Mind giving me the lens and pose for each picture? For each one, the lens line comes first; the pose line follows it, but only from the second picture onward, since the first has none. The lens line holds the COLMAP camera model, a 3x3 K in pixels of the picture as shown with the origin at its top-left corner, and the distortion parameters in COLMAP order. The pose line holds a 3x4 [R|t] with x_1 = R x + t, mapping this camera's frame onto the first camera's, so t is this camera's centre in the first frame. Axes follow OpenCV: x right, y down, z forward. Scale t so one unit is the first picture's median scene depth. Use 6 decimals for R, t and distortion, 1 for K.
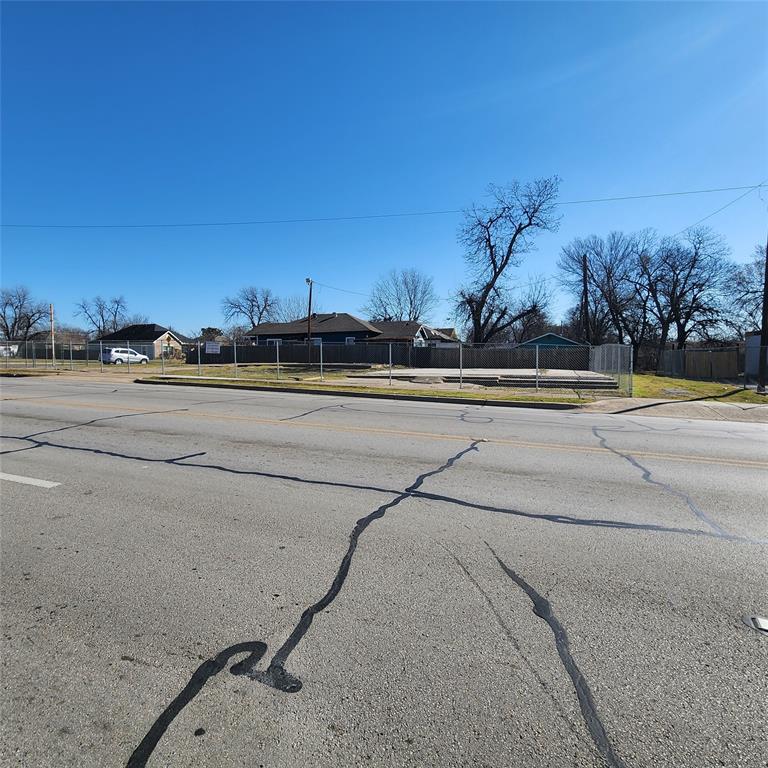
lens RADIAL K [[400.3, 0, 384.0], [0, 400.3, 384.0], [0, 0, 1]] dist [0.016765, 0.000185]
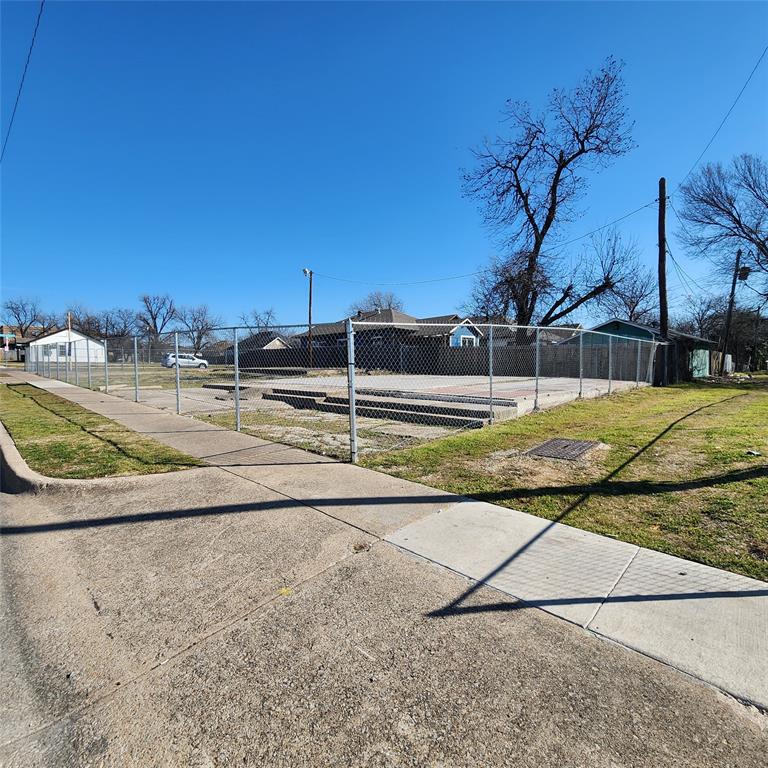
lens RADIAL K [[399.9, 0, 384.0], [0, 399.9, 384.0], [0, 0, 1]] dist [0.001172, 0.000055]
pose [[0.916885, 0.017609, -0.398763, 0.309680], [-0.020807, 0.999777, -0.003693, -0.016863], [0.398609, 0.011683, 0.917046, 0.274635]]
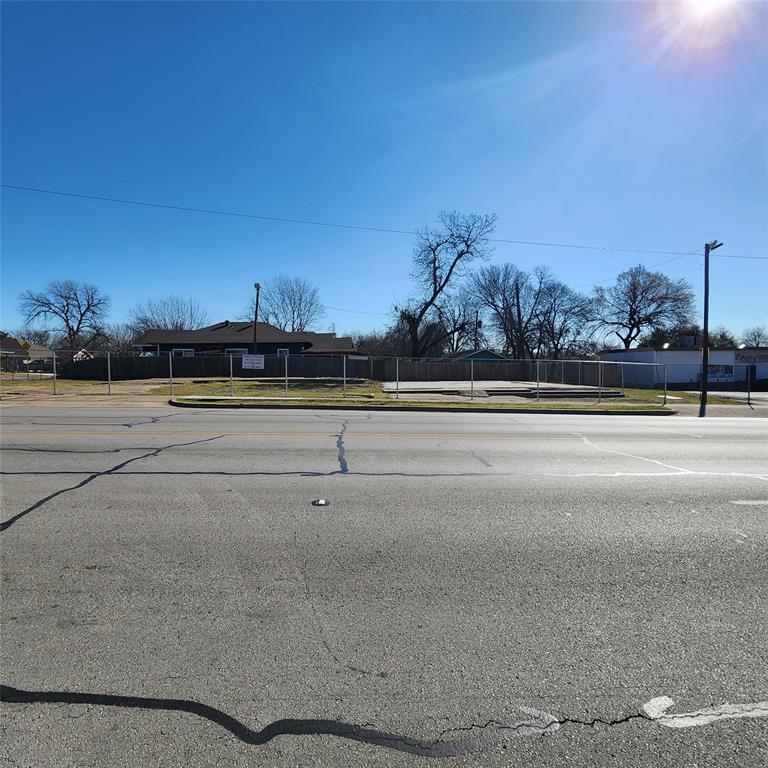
lens RADIAL K [[415.0, 0, 380.5], [0, 415.0, 381.3], [0, 0, 1]] dist [0.001334, -0.000341]
pose [[0.919383, -0.012368, 0.393168, -0.292994], [0.026717, 0.999161, -0.031044, -0.008118], [-0.392454, 0.039046, 0.918942, 0.047112]]
